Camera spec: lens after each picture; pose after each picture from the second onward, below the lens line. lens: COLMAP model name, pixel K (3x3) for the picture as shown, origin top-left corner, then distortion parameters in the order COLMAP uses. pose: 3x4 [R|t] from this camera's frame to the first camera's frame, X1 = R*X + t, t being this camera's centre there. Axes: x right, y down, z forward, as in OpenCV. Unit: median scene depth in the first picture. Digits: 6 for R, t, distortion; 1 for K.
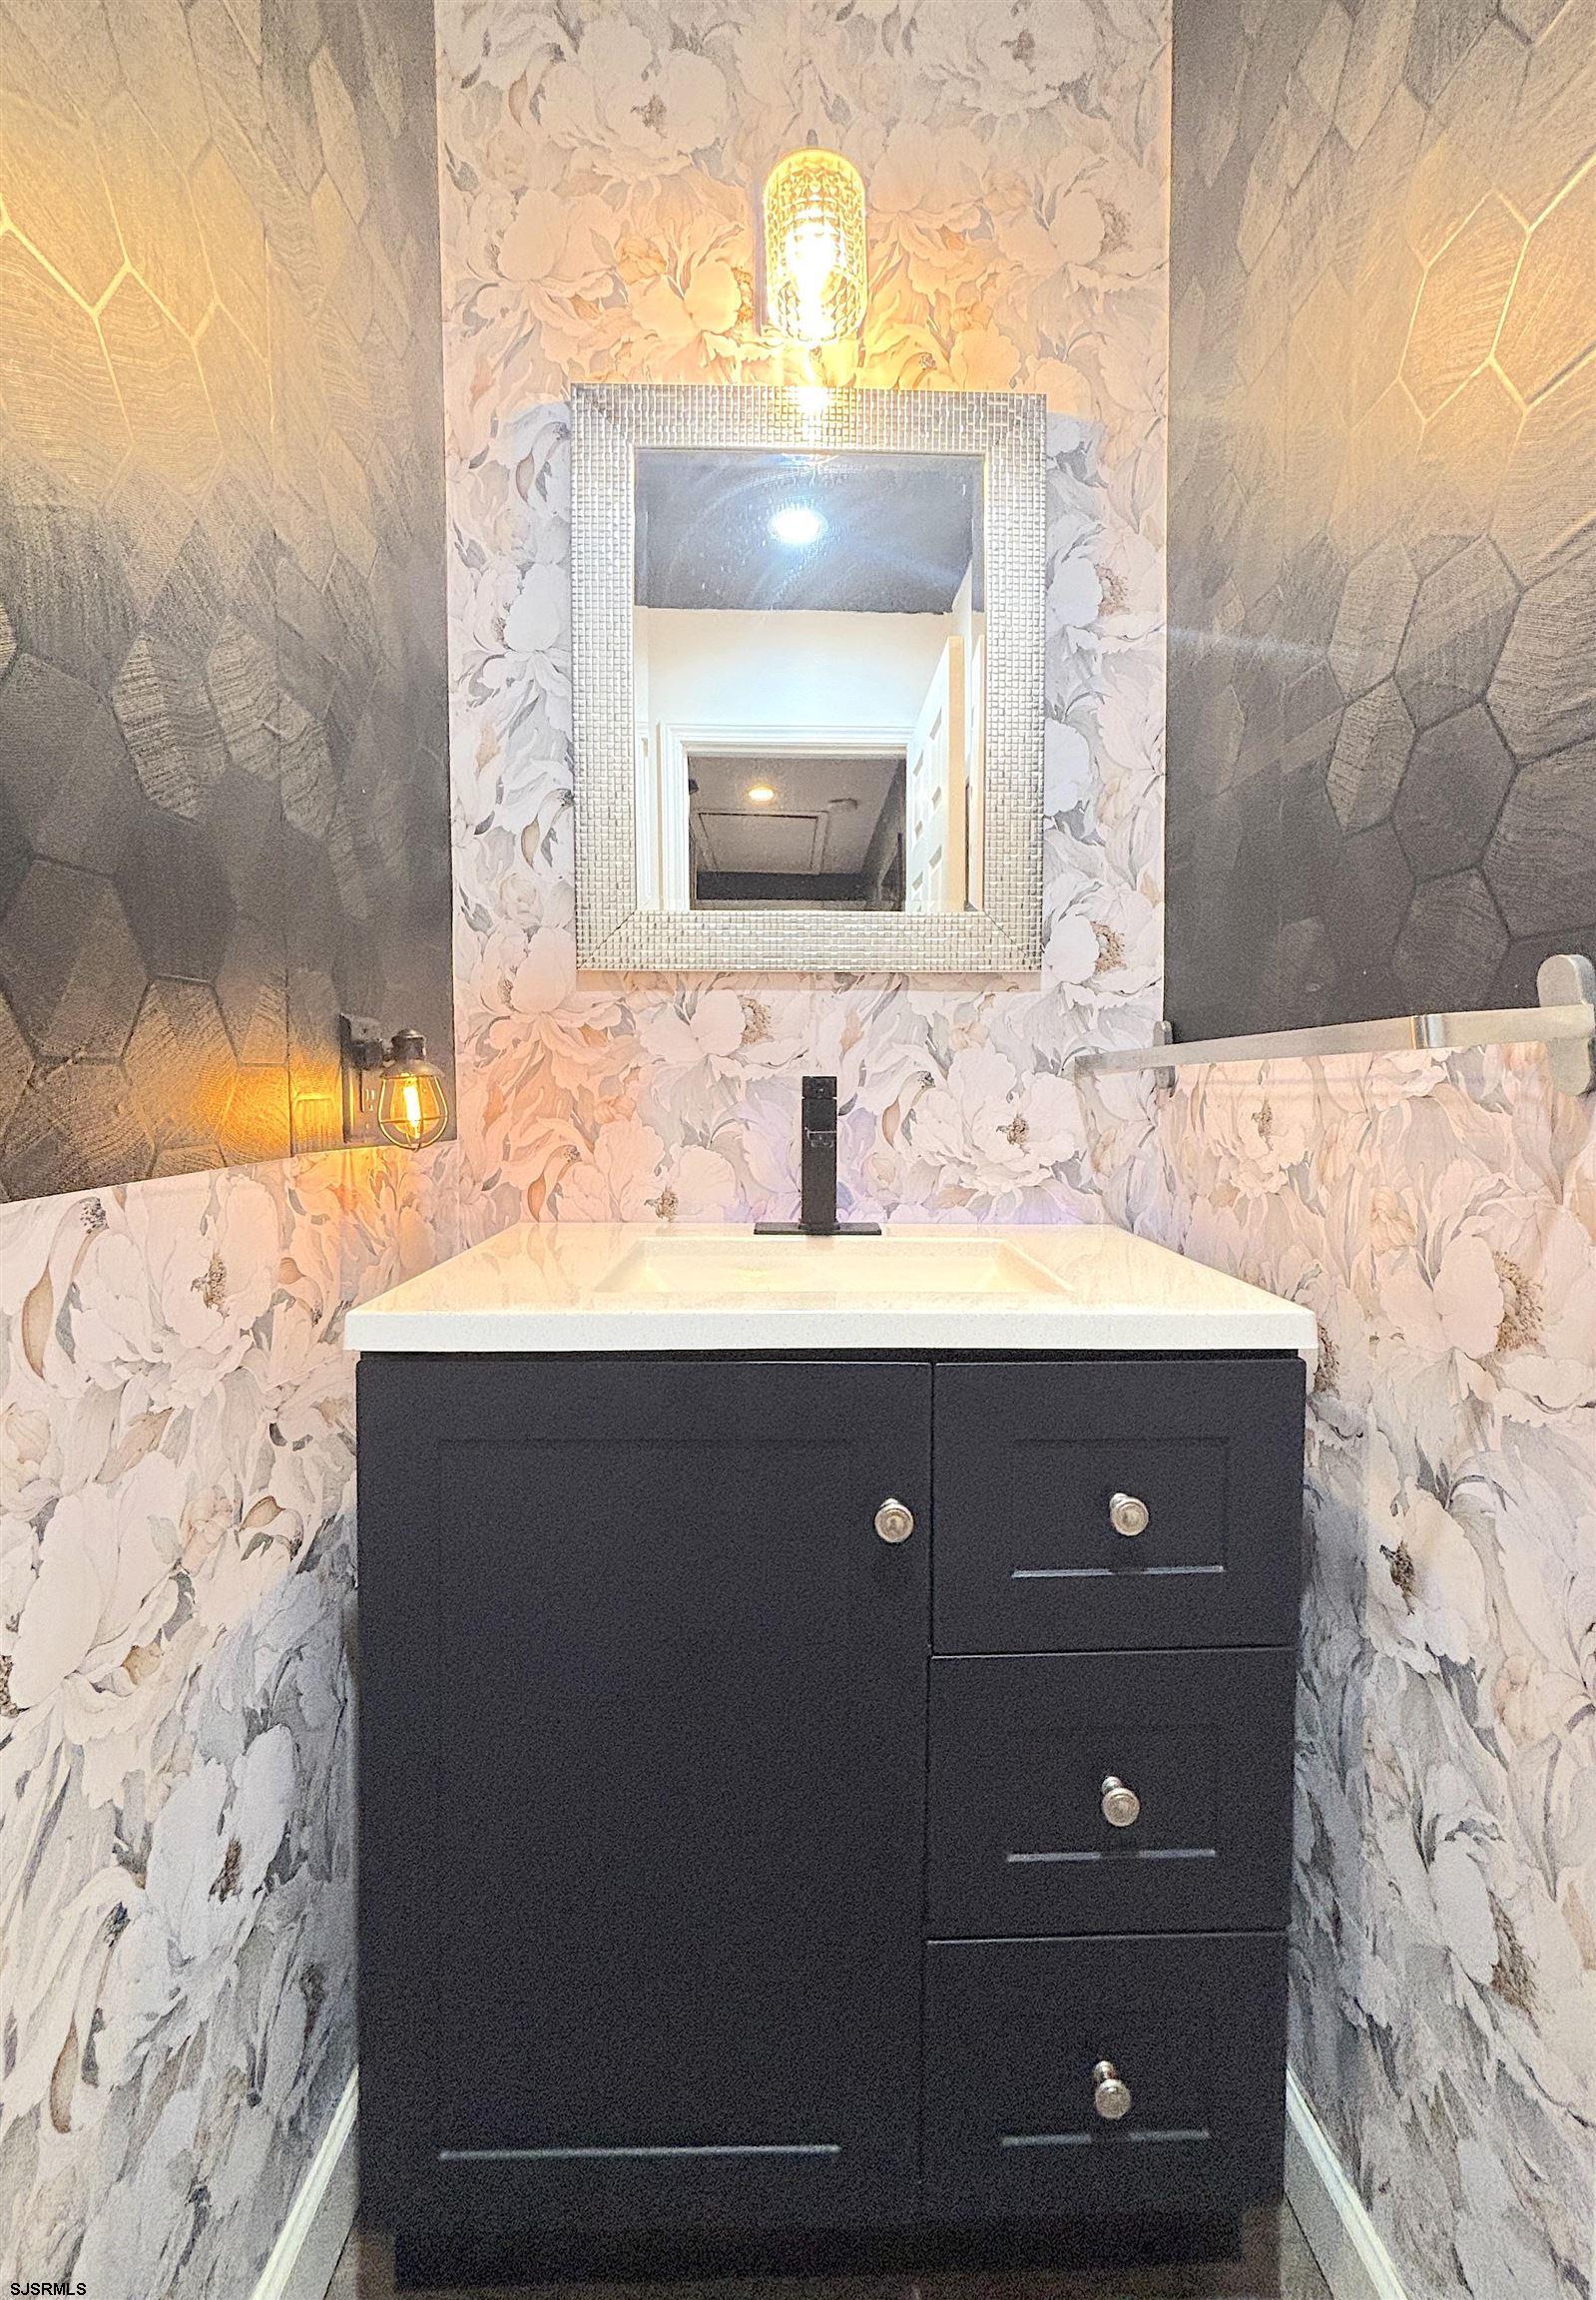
lens RADIAL K [[923.8, 0, 802.6], [0, 923.8, 1114.1], [0, 0, 1]] dist [0.003169, 0.000307]
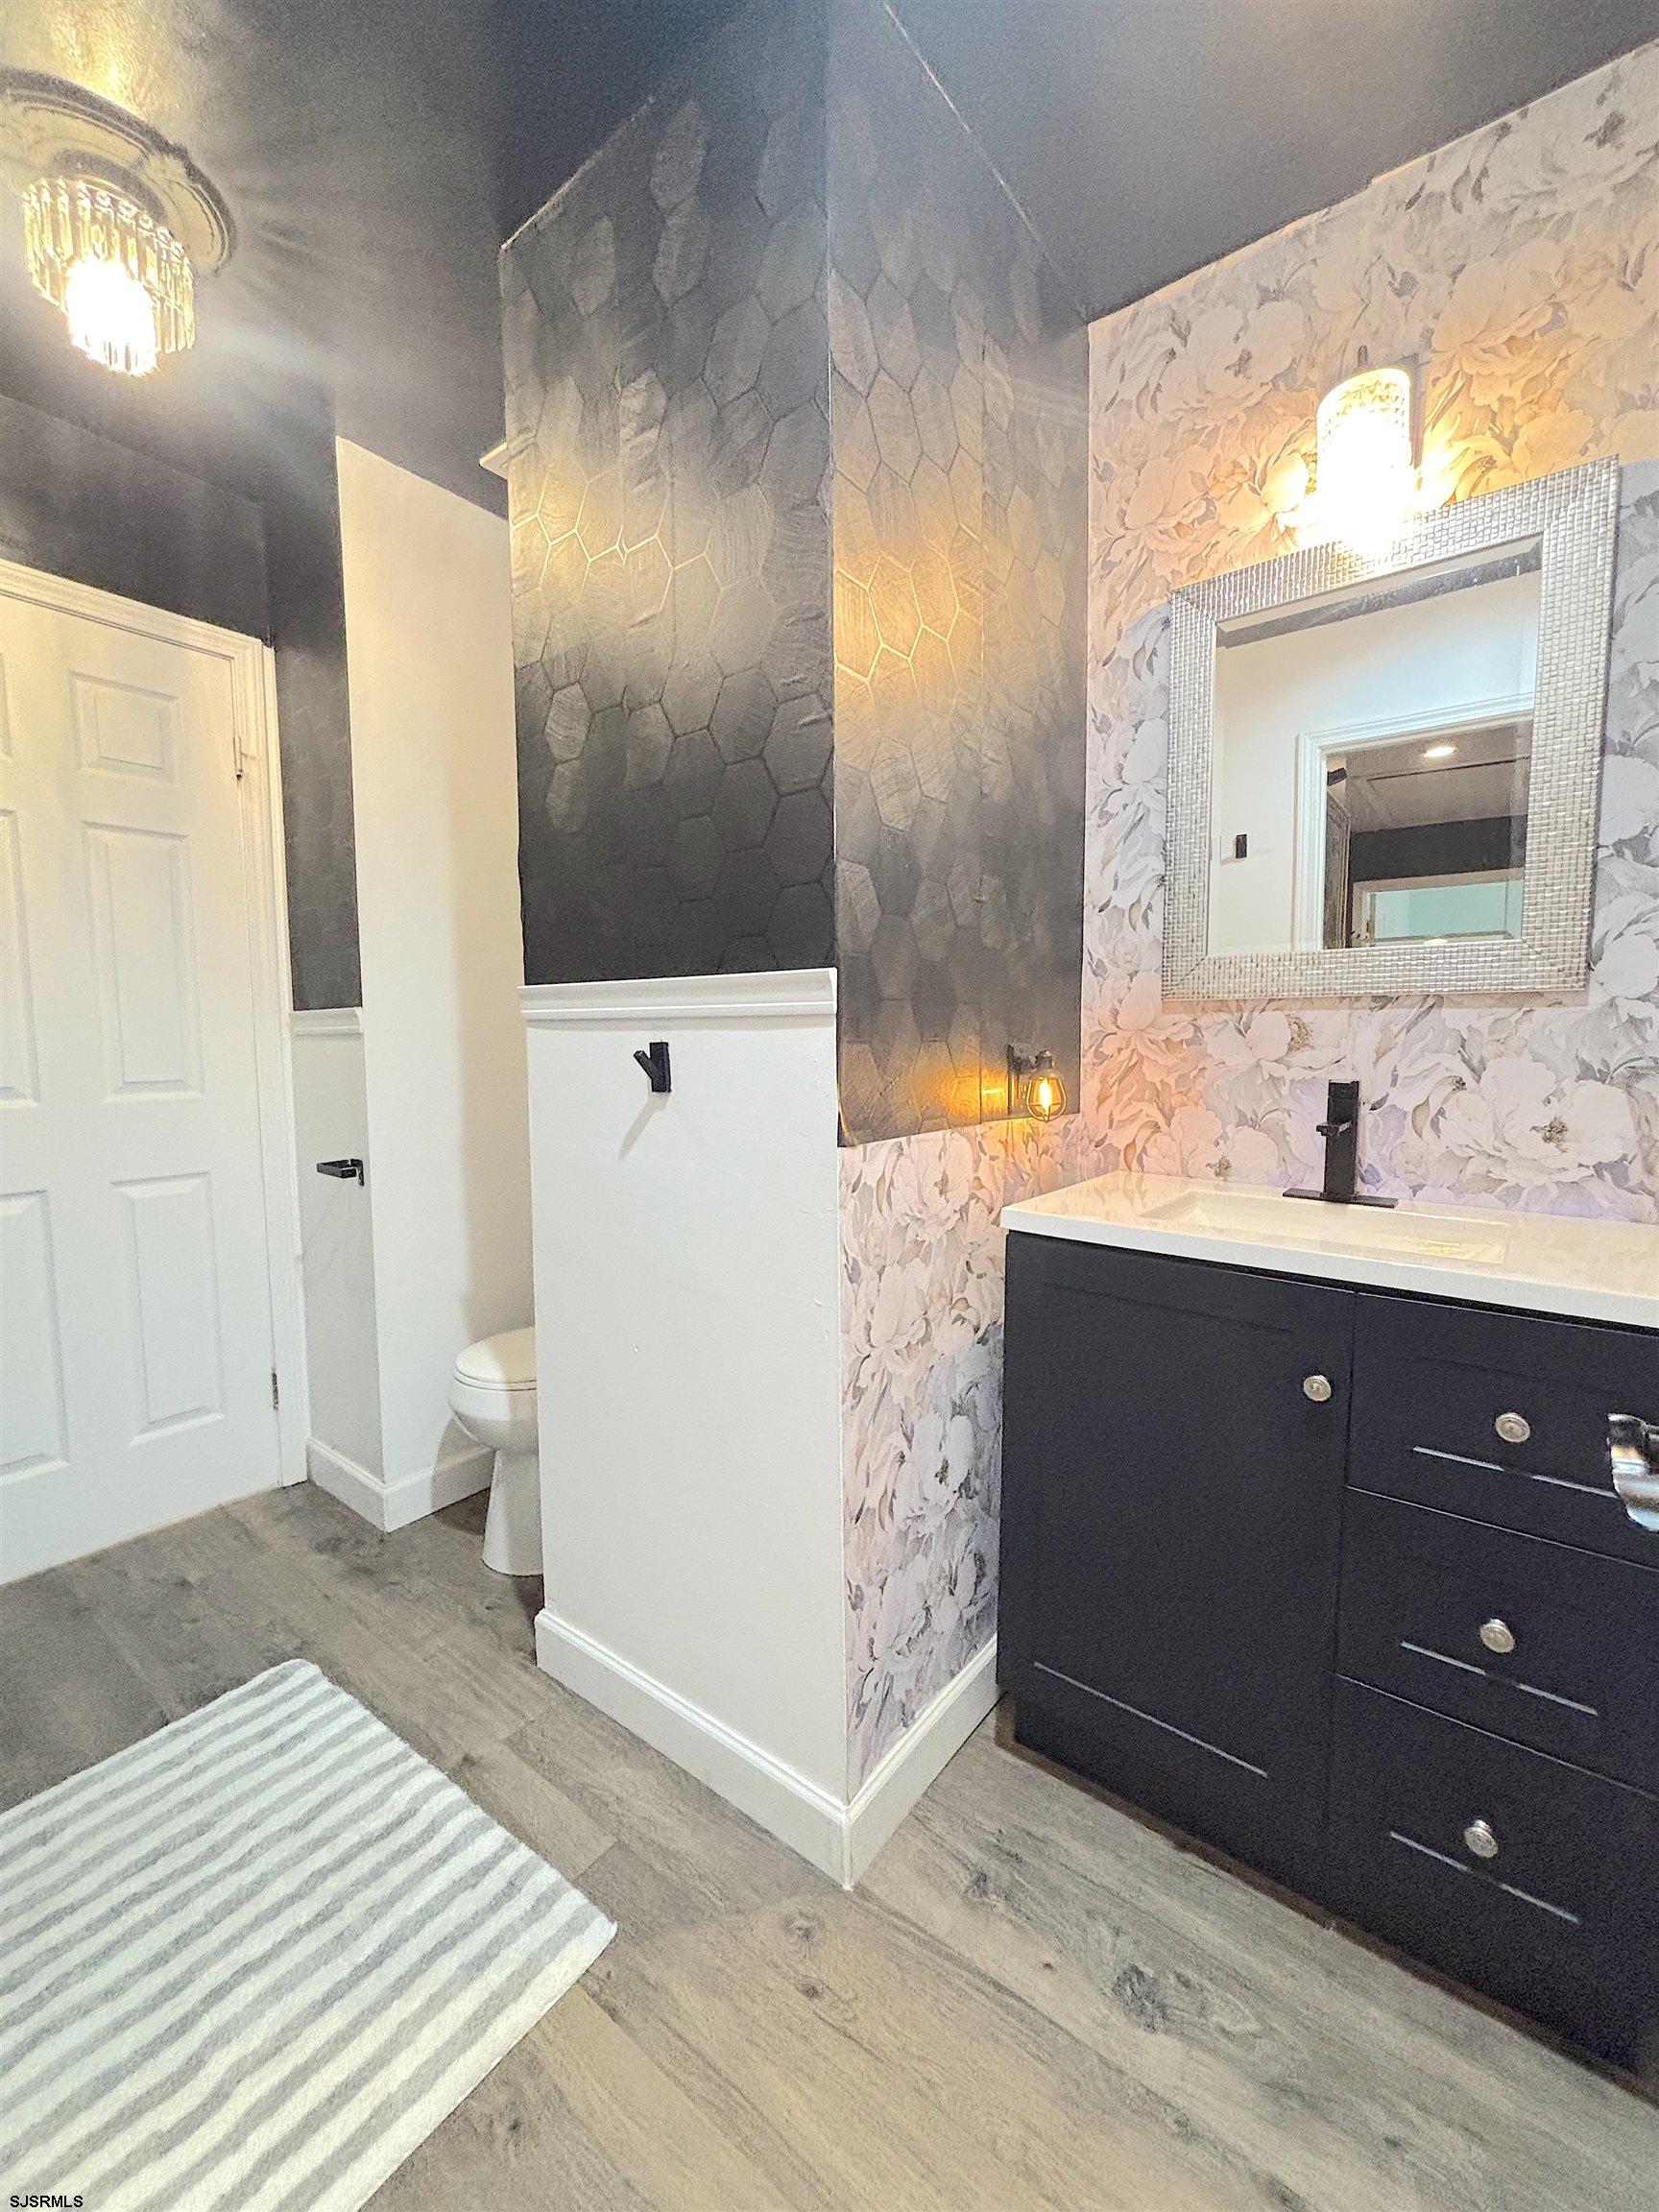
lens RADIAL K [[904.1, 0, 829.5], [0, 904.1, 1106.0], [0, 0, 1]] dist [-0.002163, -0.000028]
pose [[0.765616, 0.049552, -0.641386, 0.275119], [-0.018137, 0.998295, 0.055477, -0.060970], [0.643042, -0.030841, 0.765210, -0.425136]]
